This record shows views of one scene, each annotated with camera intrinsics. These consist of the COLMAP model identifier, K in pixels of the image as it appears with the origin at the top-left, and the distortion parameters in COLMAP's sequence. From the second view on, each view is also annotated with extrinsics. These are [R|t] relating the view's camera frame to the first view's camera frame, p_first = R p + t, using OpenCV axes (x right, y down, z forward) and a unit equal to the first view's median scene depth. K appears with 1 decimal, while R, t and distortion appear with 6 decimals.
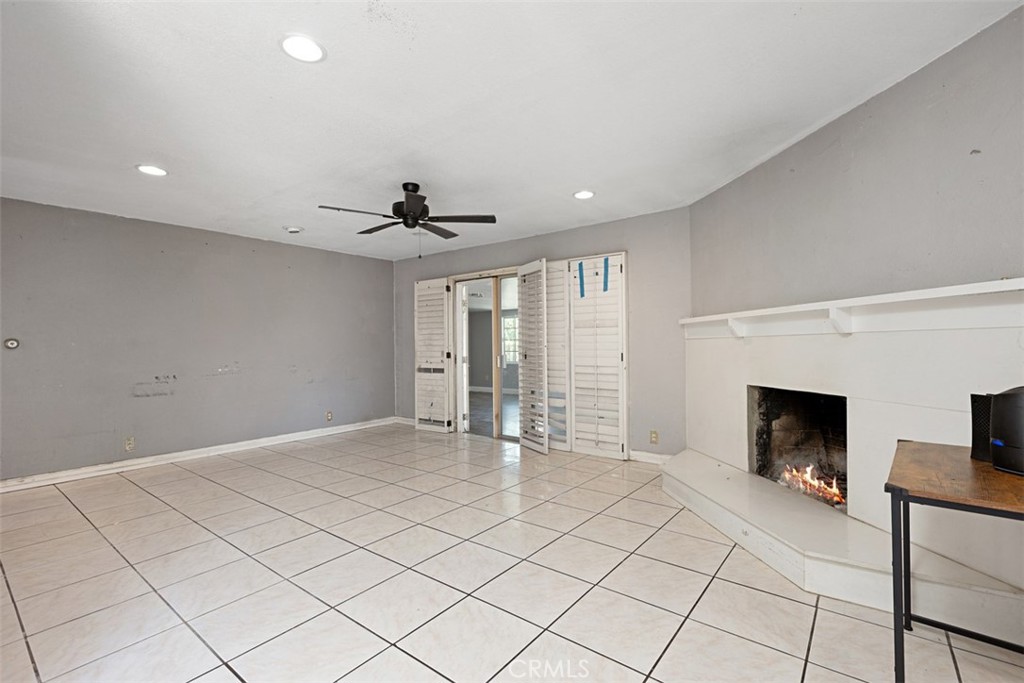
lens RADIAL K [[455.0, 0, 518.2], [0, 455.0, 344.2], [0, 0, 1]] dist [-0.000689, 0.000919]
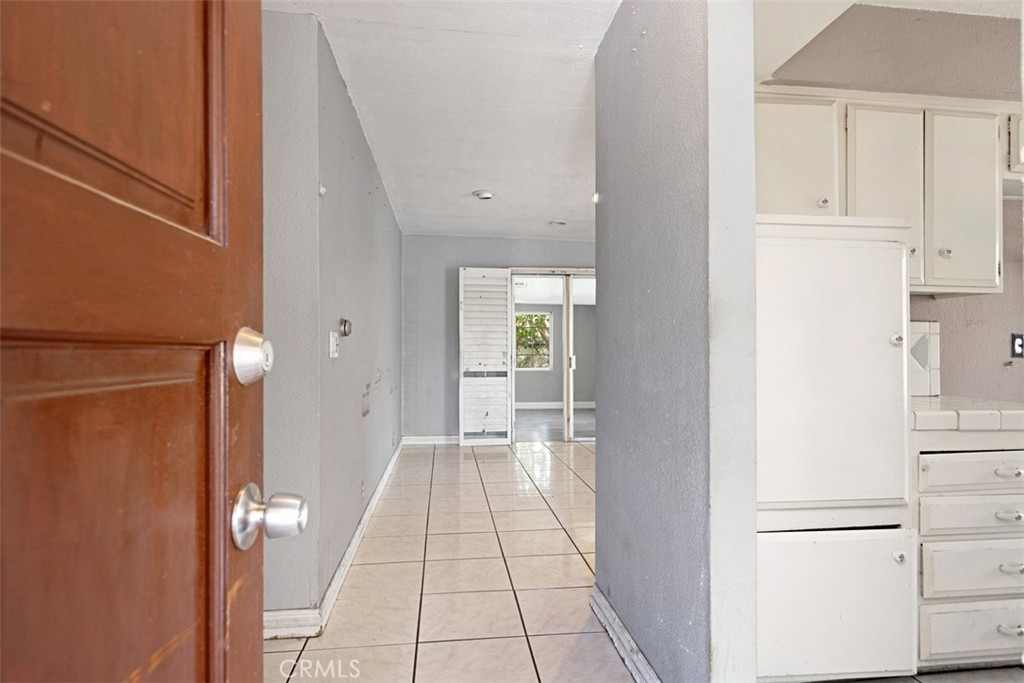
lens RADIAL K [[559.6, 0, 510.6], [0, 559.6, 341.2], [0, 0, 1]] dist [0.002956, 0.000341]
pose [[0.691615, 0.016232, 0.722084, -1.101569], [-0.011433, 0.999868, -0.011526, 0.008661], [-0.722176, -0.000284, 0.691709, 0.289398]]
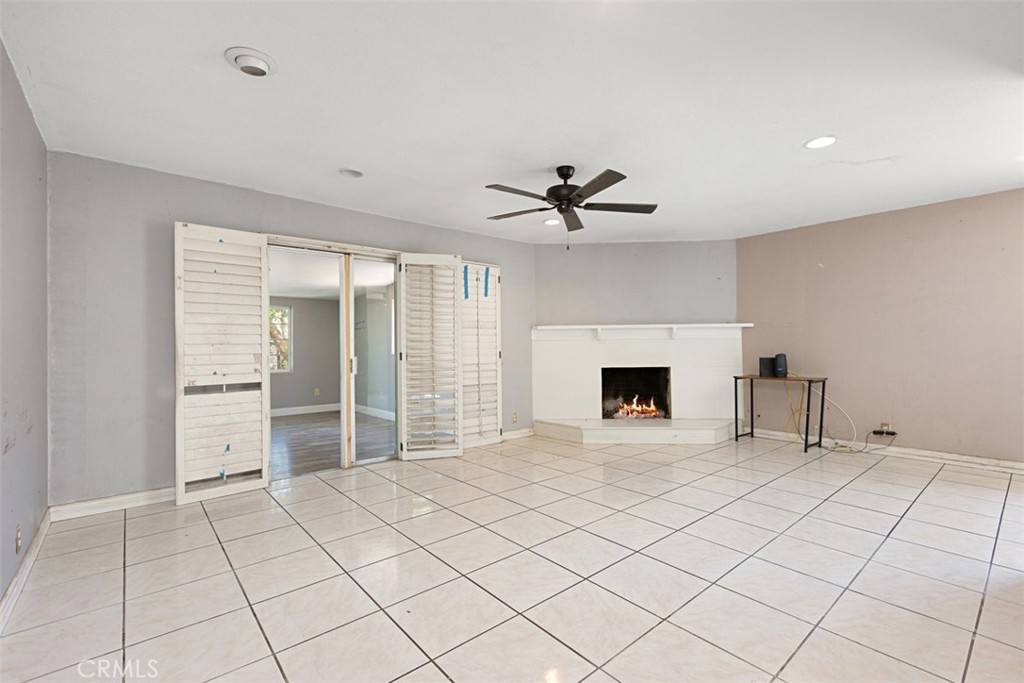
lens RADIAL K [[455.0, 0, 517.4], [0, 455.0, 339.1], [0, 0, 1]] dist [-0.000689, 0.000919]
pose [[0.198788, 0.020257, 0.979833, -0.811000], [0.004099, 0.999760, -0.021501, 0.012043], [-0.980034, 0.008290, 0.198658, 0.636360]]
